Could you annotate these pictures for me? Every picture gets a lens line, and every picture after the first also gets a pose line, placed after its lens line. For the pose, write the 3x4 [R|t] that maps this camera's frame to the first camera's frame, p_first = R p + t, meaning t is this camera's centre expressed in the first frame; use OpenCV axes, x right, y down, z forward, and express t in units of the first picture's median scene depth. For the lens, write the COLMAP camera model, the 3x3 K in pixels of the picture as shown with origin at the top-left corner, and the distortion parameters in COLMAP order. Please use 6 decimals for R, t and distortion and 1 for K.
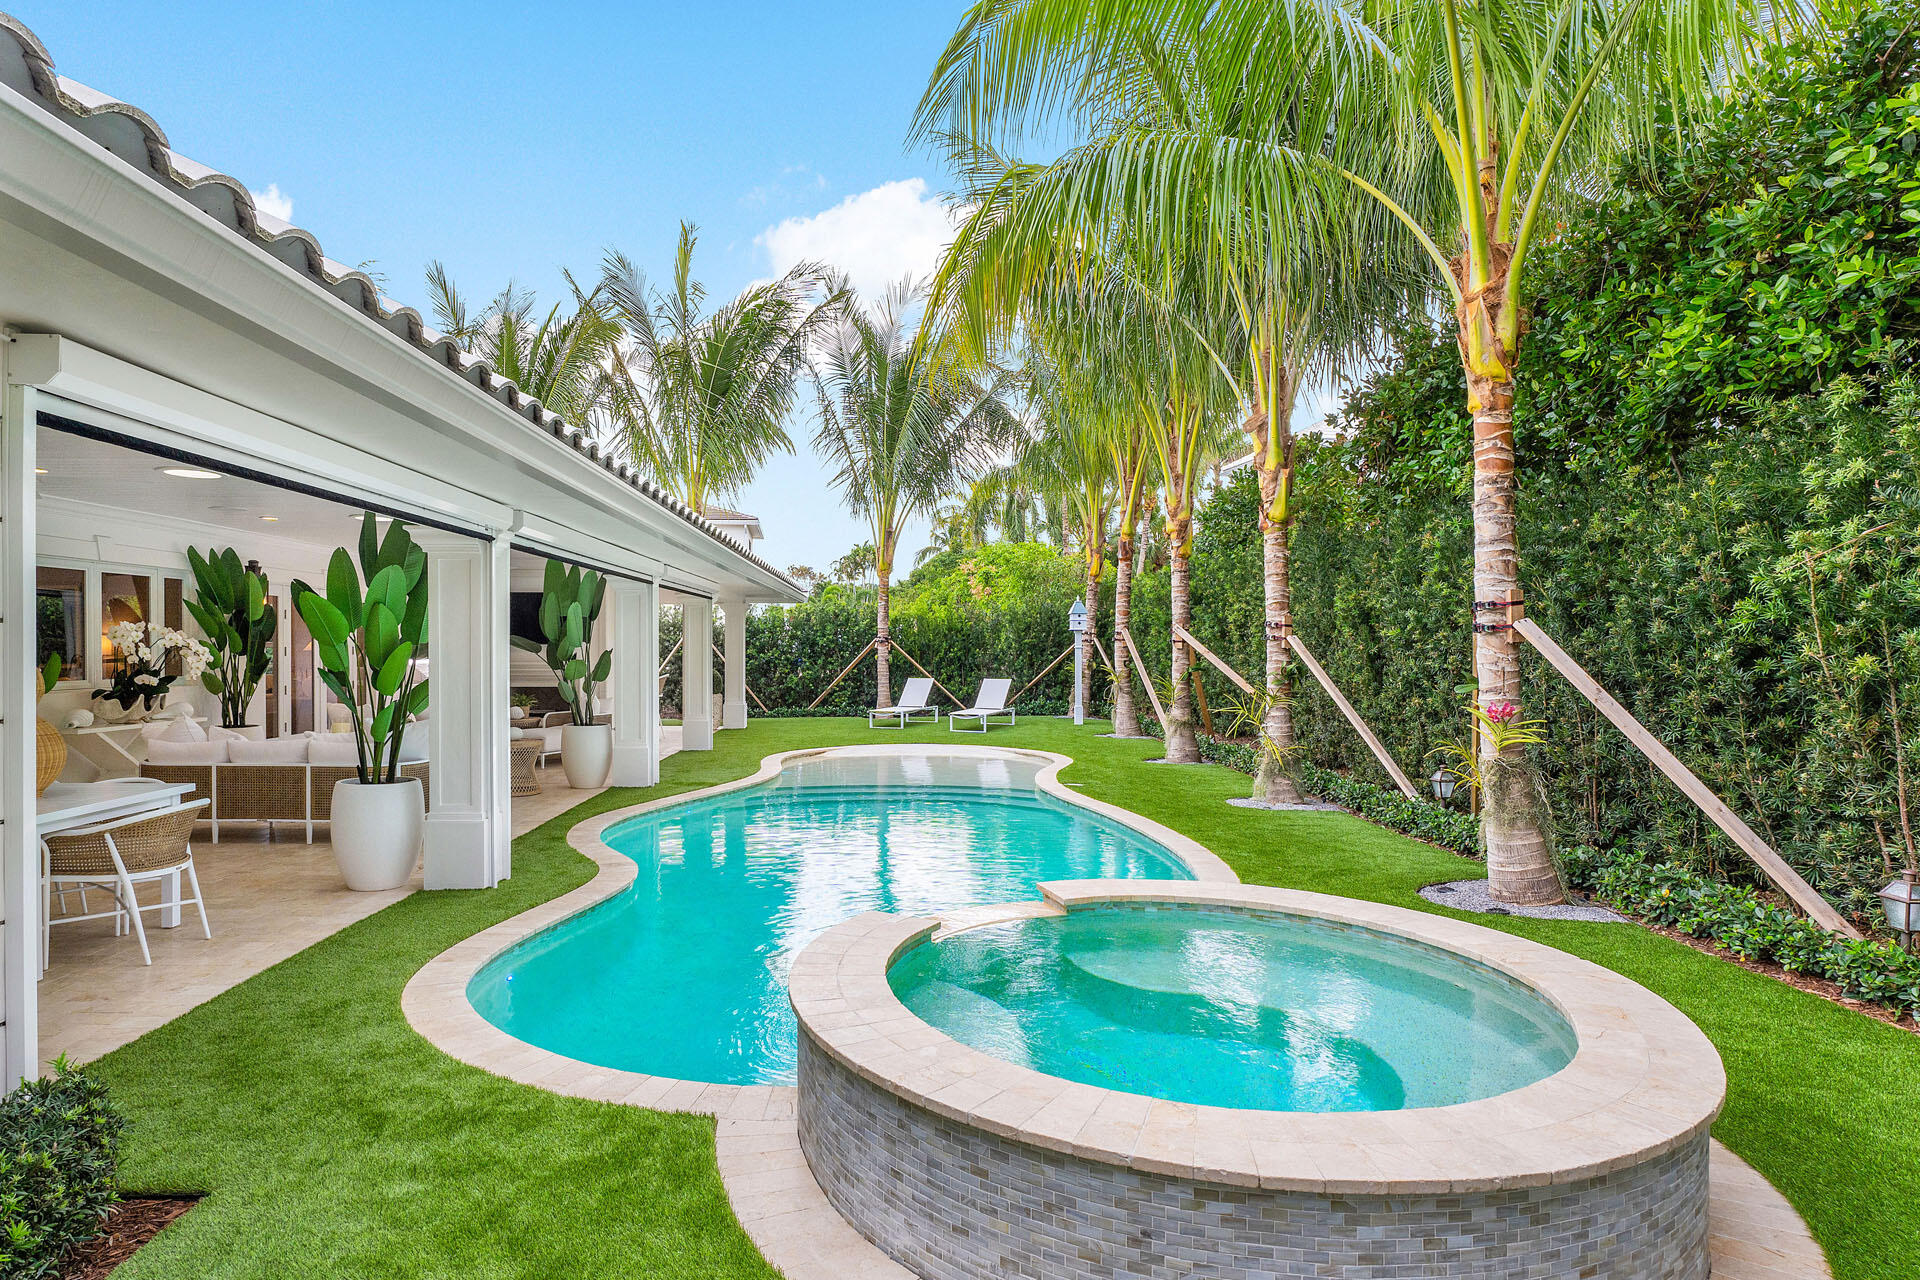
lens RADIAL K [[1189.8, 0, 940.3], [0, 1189.8, 623.4], [0, 0, 1]] dist [0.005749, 0.003548]
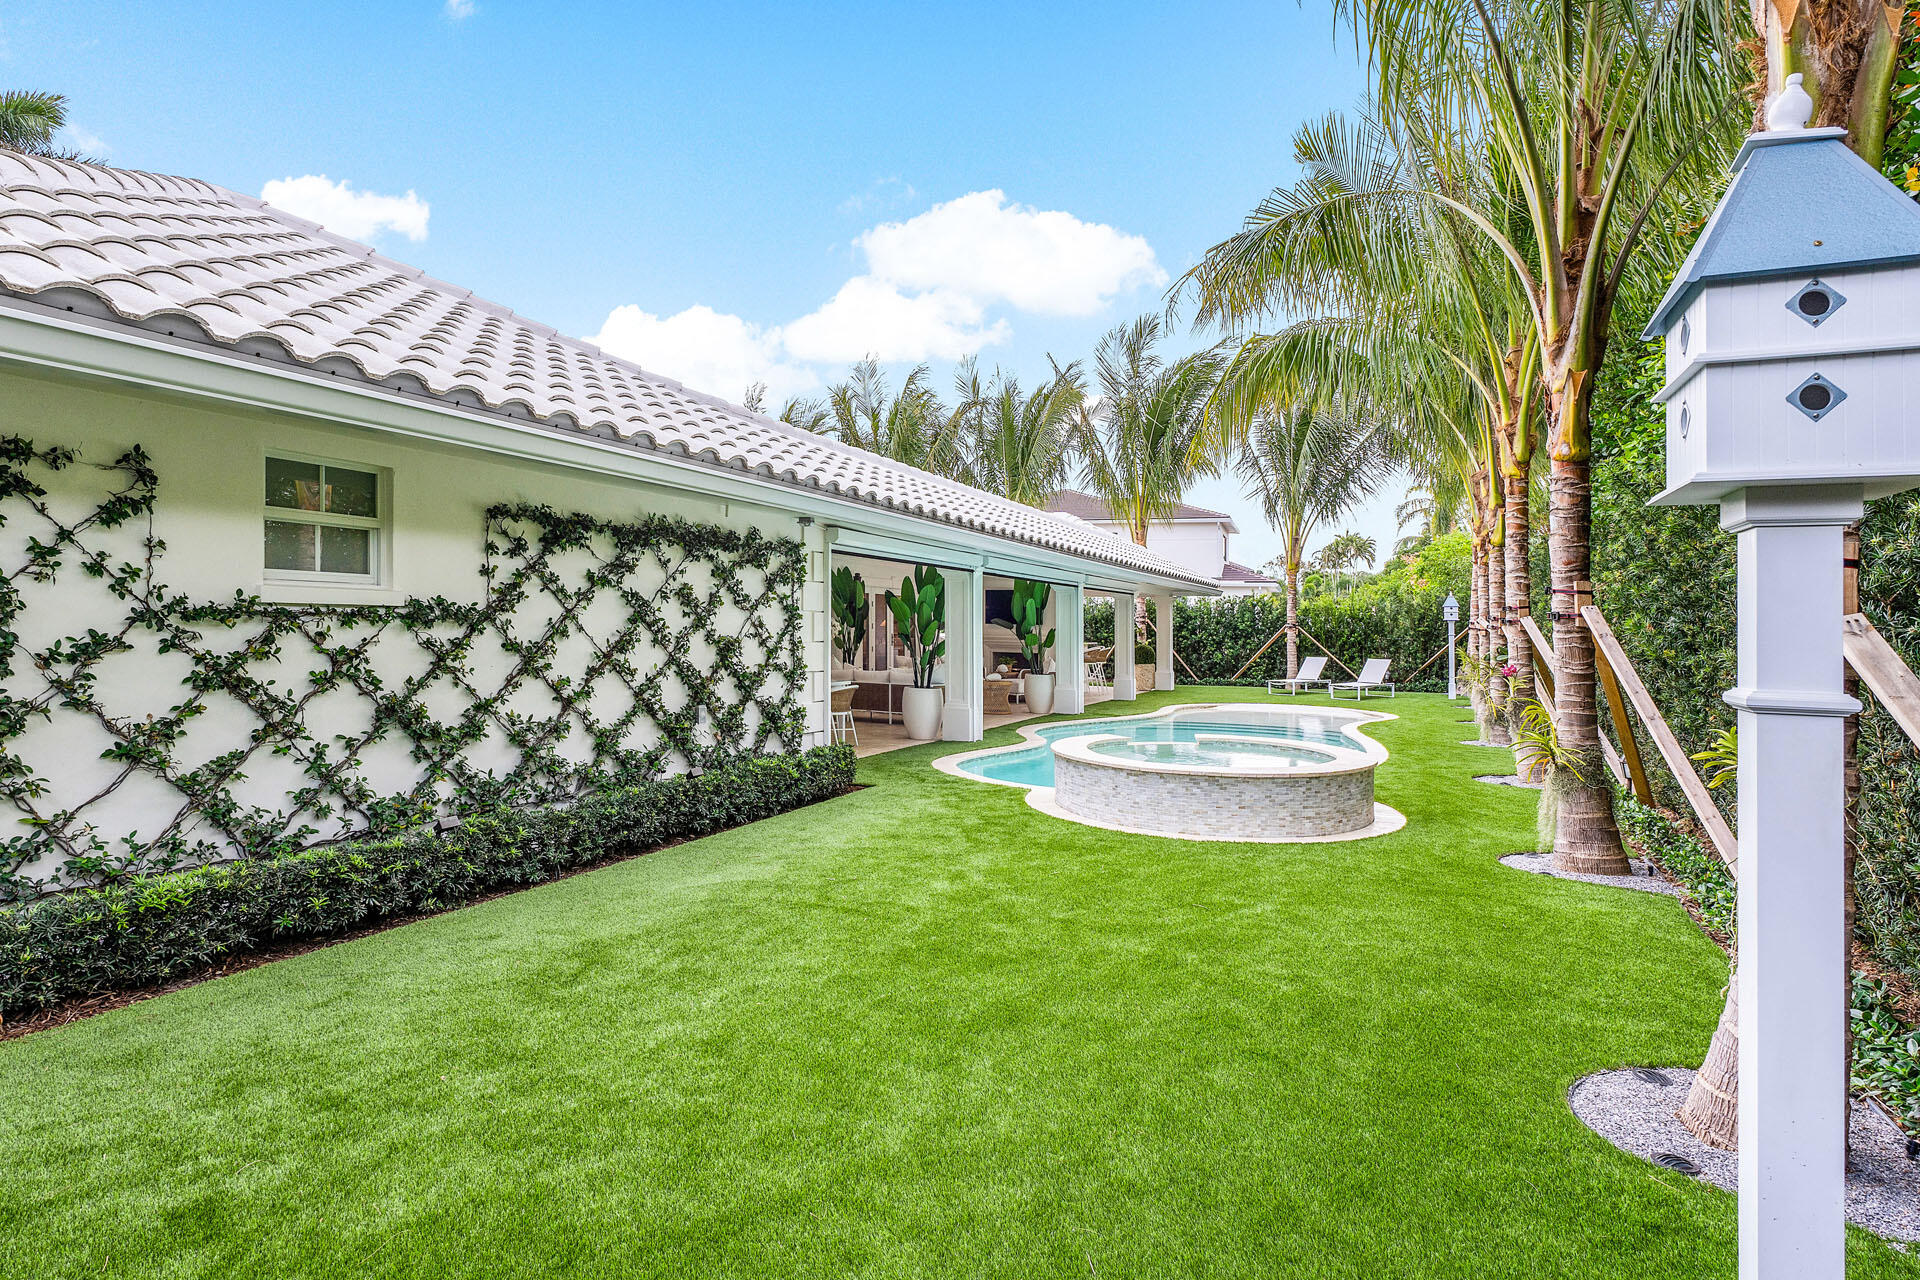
lens RADIAL K [[1189.8, 0, 966.4], [0, 1189.8, 636.5], [0, 0, 1]] dist [0.005749, 0.003548]
pose [[0.920517, 0.018876, -0.390247, 0.141495], [-0.009772, 0.999632, 0.025303, -0.003532], [0.390581, -0.019478, 0.920363, -0.304869]]
